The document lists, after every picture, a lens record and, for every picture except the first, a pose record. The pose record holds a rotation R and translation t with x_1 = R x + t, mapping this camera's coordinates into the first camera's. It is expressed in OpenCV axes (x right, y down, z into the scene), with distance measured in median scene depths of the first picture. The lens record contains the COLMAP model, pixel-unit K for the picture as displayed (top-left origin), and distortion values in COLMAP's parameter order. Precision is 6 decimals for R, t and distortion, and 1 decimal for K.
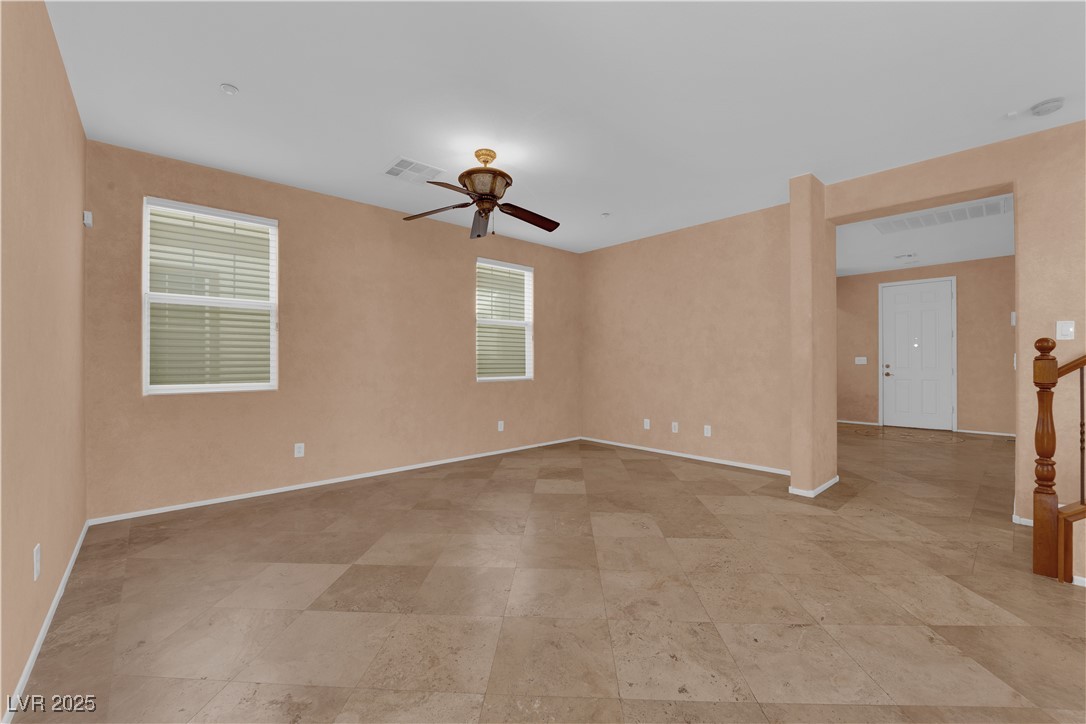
lens RADIAL K [[439.6, 0, 543.3], [0, 439.6, 362.1], [0, 0, 1]] dist [-0.000695, -0.000083]
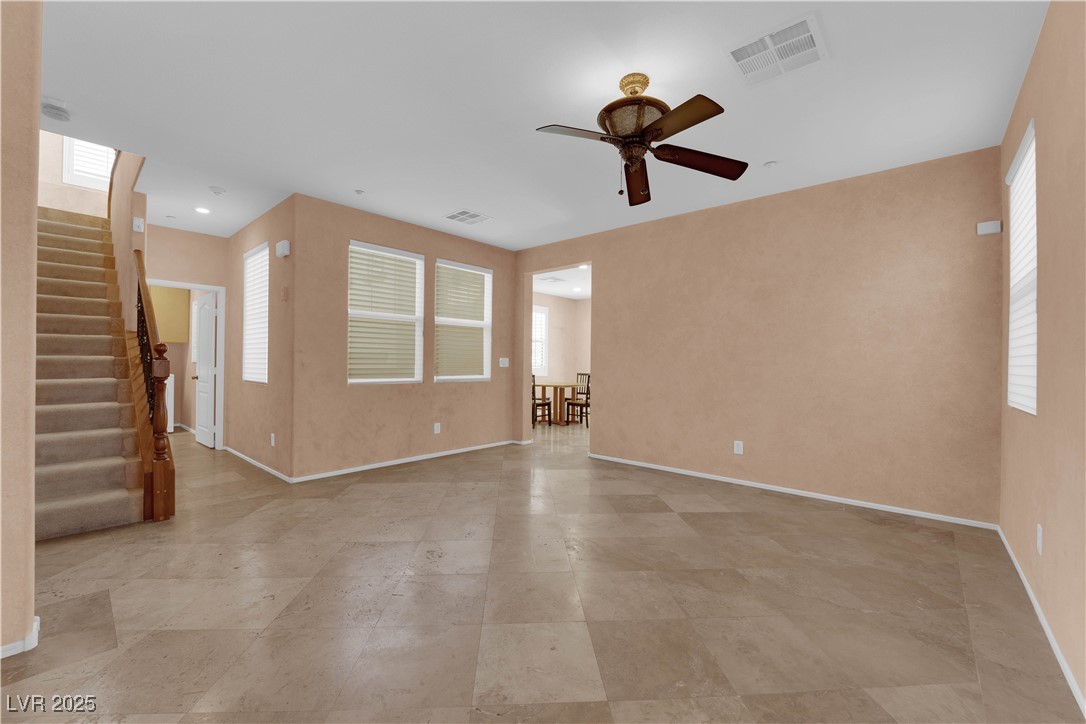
lens RADIAL K [[439.6, 0, 542.8], [0, 439.6, 361.6], [0, 0, 1]] dist [-0.000695, -0.000083]
pose [[-0.993846, -0.007524, -0.110515, 0.117754], [-0.007190, 0.999968, -0.003425, -0.002436], [0.110537, -0.002609, -0.993869, 2.056251]]
